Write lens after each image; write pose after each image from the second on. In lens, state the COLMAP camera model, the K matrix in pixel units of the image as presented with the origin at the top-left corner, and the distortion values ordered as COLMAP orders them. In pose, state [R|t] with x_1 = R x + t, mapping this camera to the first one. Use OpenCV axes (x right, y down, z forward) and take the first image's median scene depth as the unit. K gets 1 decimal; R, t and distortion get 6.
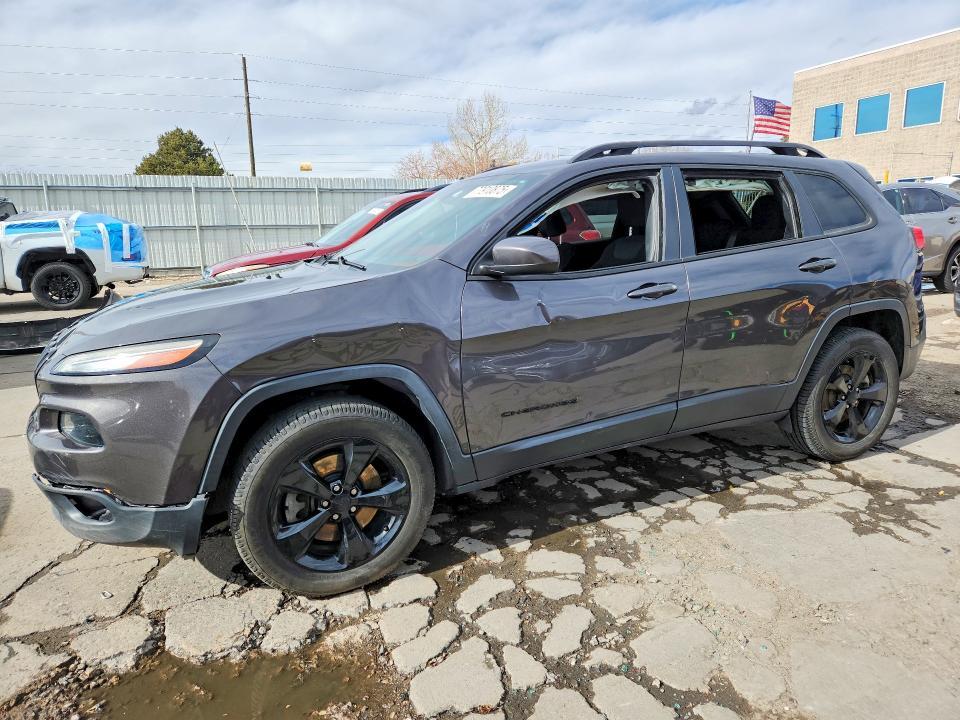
lens RADIAL K [[666.6, 0, 474.7], [0, 666.6, 363.9], [0, 0, 1]] dist [0.035285, -0.019615]
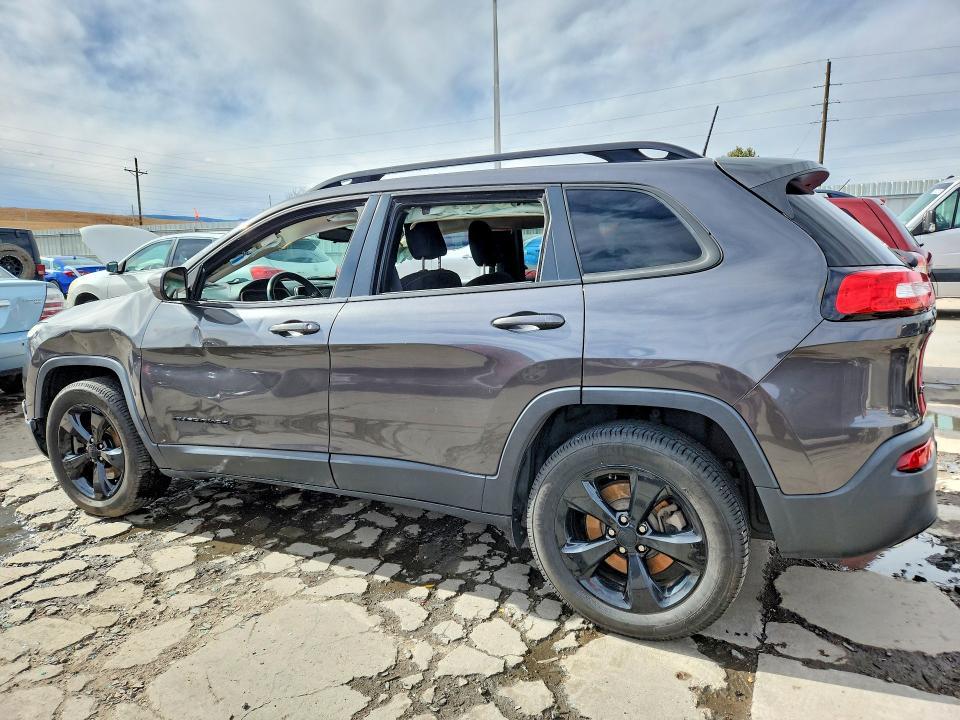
lens RADIAL K [[666.6, 0, 475.7], [0, 666.6, 356.4], [0, 0, 1]] dist [0.035285, -0.019615]
pose [[0.618500, 0.130155, -0.774931, 1.003340], [-0.163568, 0.985910, 0.035041, -0.124589], [0.768573, 0.105081, 0.631074, 0.517317]]
